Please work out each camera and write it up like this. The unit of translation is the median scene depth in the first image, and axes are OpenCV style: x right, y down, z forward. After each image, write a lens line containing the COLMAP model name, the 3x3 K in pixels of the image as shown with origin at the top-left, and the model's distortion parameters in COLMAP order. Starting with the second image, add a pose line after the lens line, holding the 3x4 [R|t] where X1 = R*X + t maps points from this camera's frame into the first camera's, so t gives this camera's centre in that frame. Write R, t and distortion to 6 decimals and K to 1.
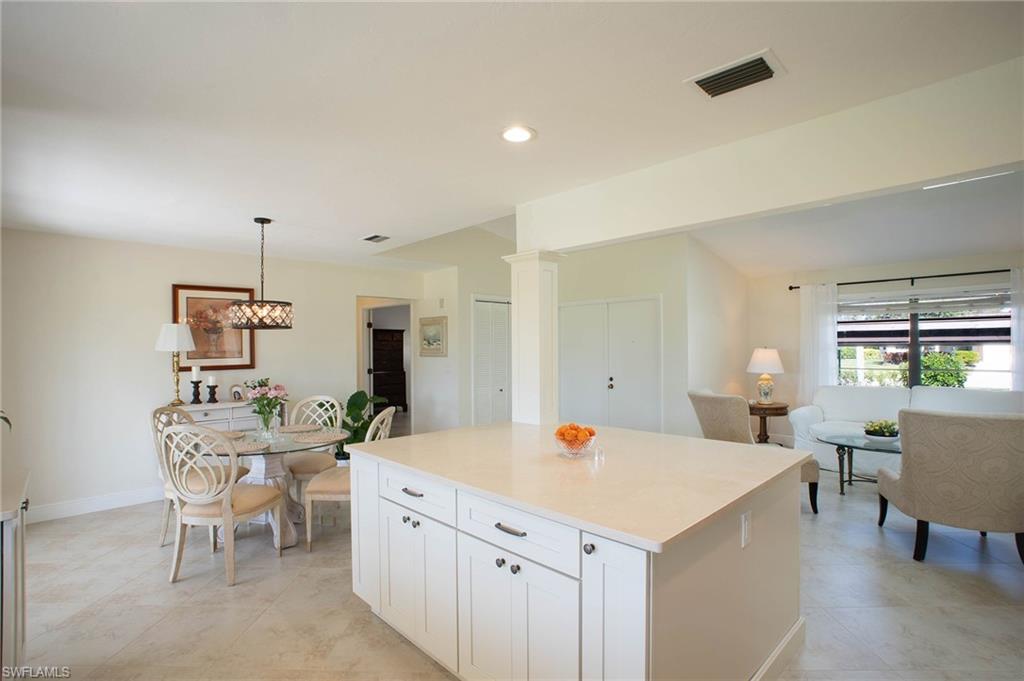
lens RADIAL K [[492.8, 0, 510.5], [0, 492.8, 345.8], [0, 0, 1]] dist [-0.067247, 0.025555]
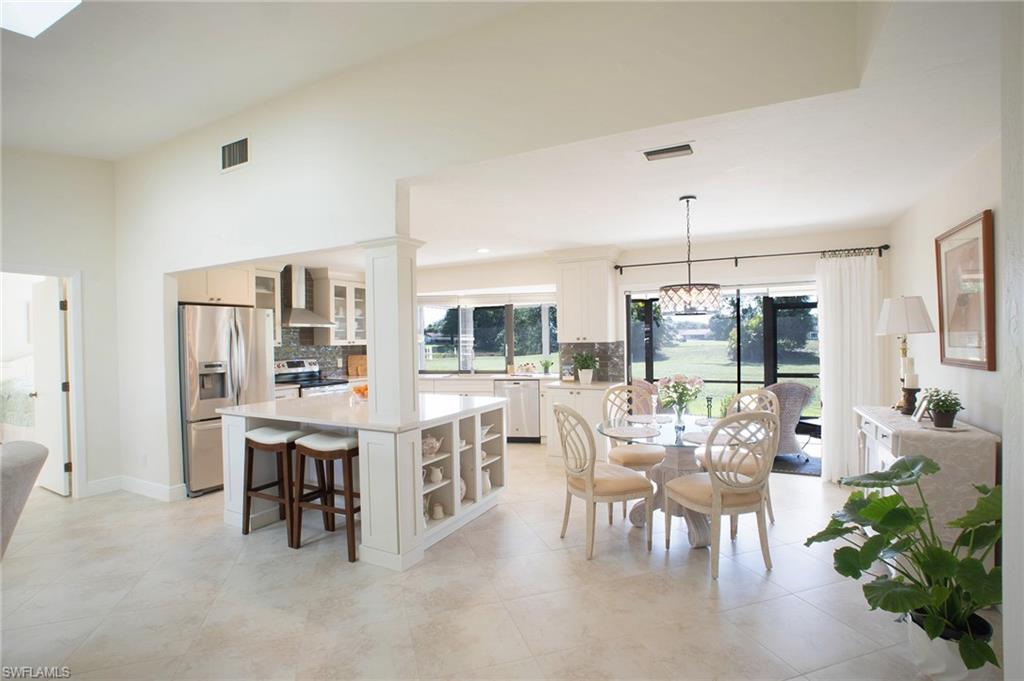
lens RADIAL K [[492.8, 0, 512.5], [0, 492.8, 347.4], [0, 0, 1]] dist [-0.067247, 0.025555]
pose [[-0.944273, 0.028683, -0.327910, 0.101426], [0.023978, 0.999543, 0.018385, 0.002252], [0.328288, 0.009498, -0.944530, 1.434775]]
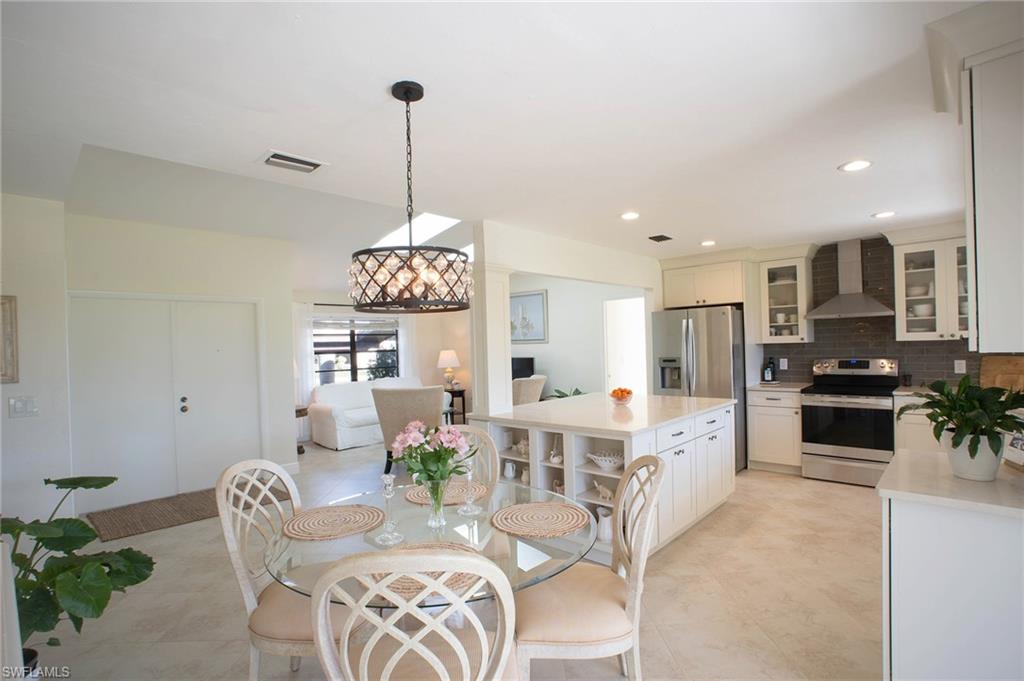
lens RADIAL K [[492.8, 0, 511.0], [0, 492.8, 346.3], [0, 0, 1]] dist [-0.067247, 0.025555]
pose [[-0.045313, 0.009015, 0.998932, -0.814642], [0.028422, 0.999566, -0.007732, 0.006621], [-0.998568, 0.028042, -0.045549, 0.744775]]
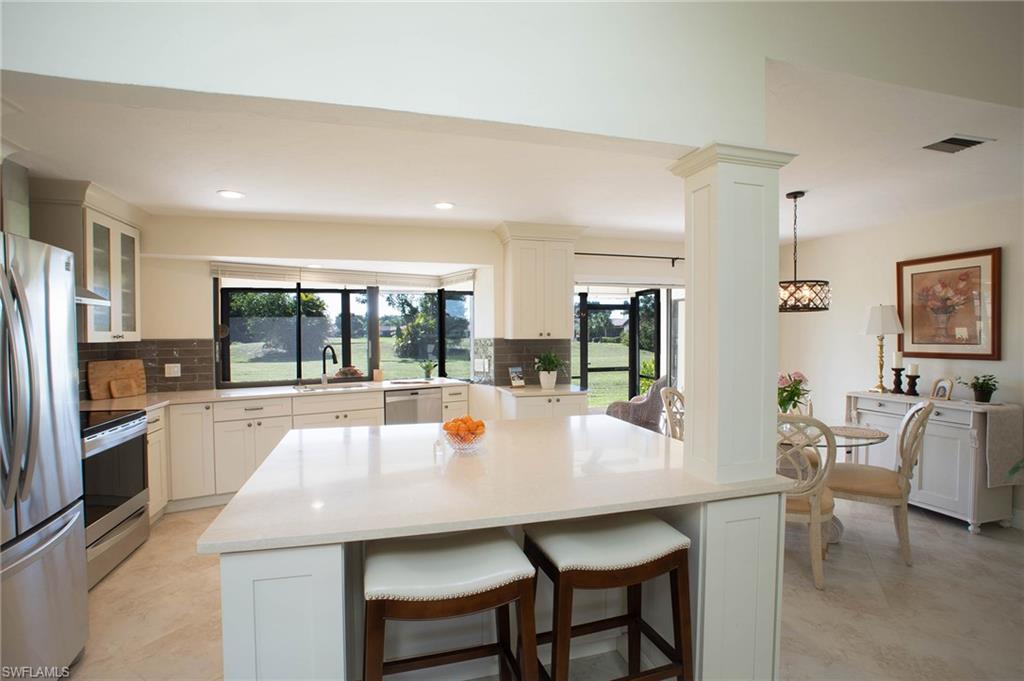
lens RADIAL K [[492.8, 0, 510.9], [0, 492.8, 347.0], [0, 0, 1]] dist [-0.067247, 0.025555]
pose [[-0.467349, 0.033961, -0.883420, 0.458312], [0.007304, 0.999376, 0.034554, -0.002170], [0.884043, 0.009696, -0.467306, 0.765345]]
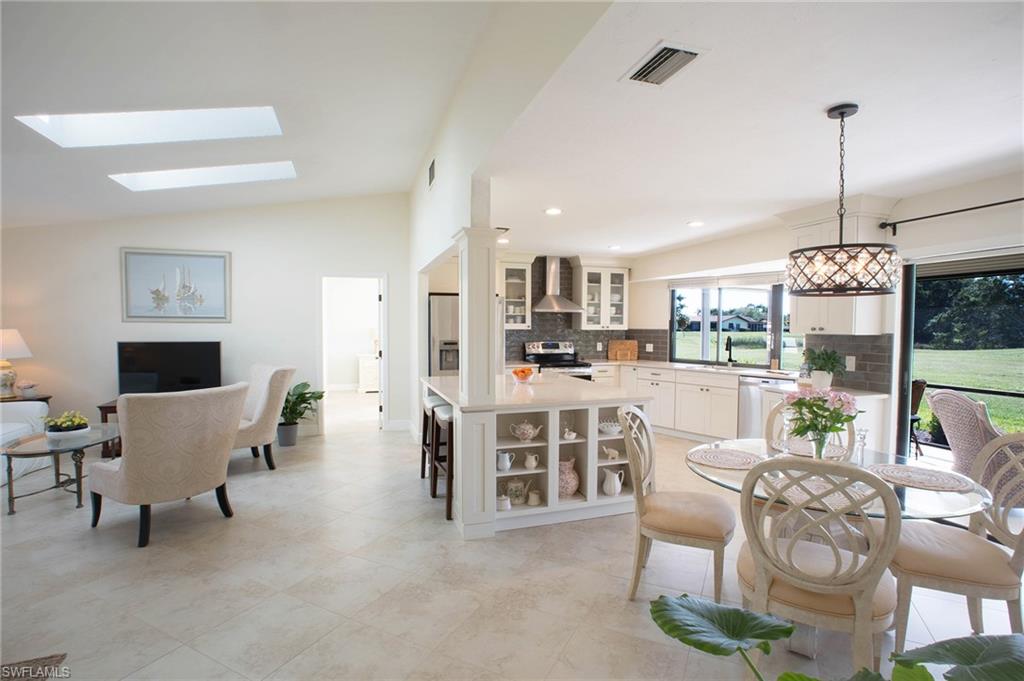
lens RADIAL K [[492.8, 0, 509.8], [0, 492.8, 344.0], [0, 0, 1]] dist [-0.067247, 0.025555]
pose [[-0.901361, -0.010265, 0.432947, -0.325060], [0.004547, 0.999440, 0.033165, 0.003117], [-0.433044, 0.031862, -0.900809, 1.376111]]
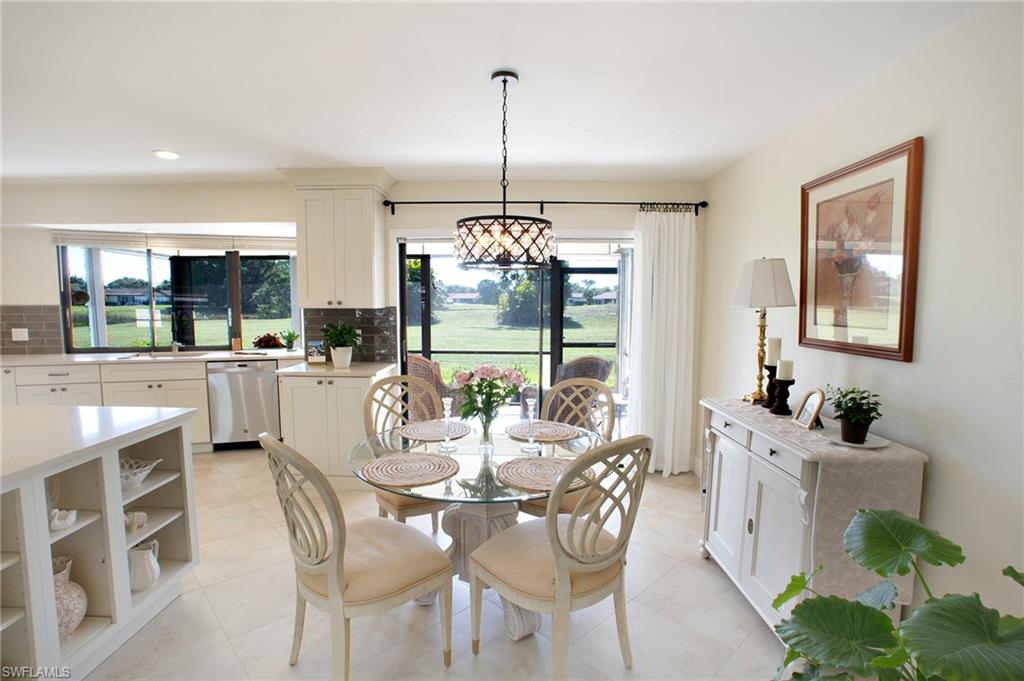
lens RADIAL K [[492.8, 0, 511.5], [0, 492.8, 346.7], [0, 0, 1]] dist [-0.067247, 0.025555]
pose [[-0.705057, 0.070532, -0.705634, -0.074421], [0.000652, 0.995106, 0.098815, -0.000300], [0.709150, 0.069210, -0.701652, 1.150832]]
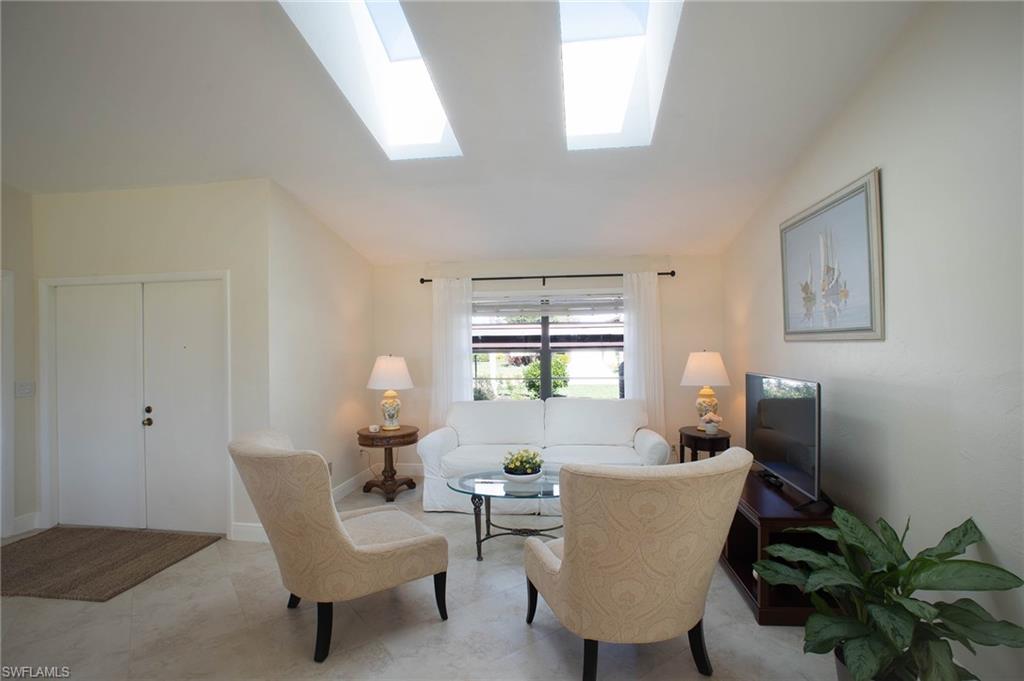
lens RADIAL K [[492.8, 0, 514.2], [0, 492.8, 341.9], [0, 0, 1]] dist [-0.067247, 0.025555]
pose [[0.778101, 0.007491, 0.628095, 0.266041], [0.003669, 0.999858, -0.016470, -0.005454], [-0.628129, 0.015120, 0.777962, 0.383226]]
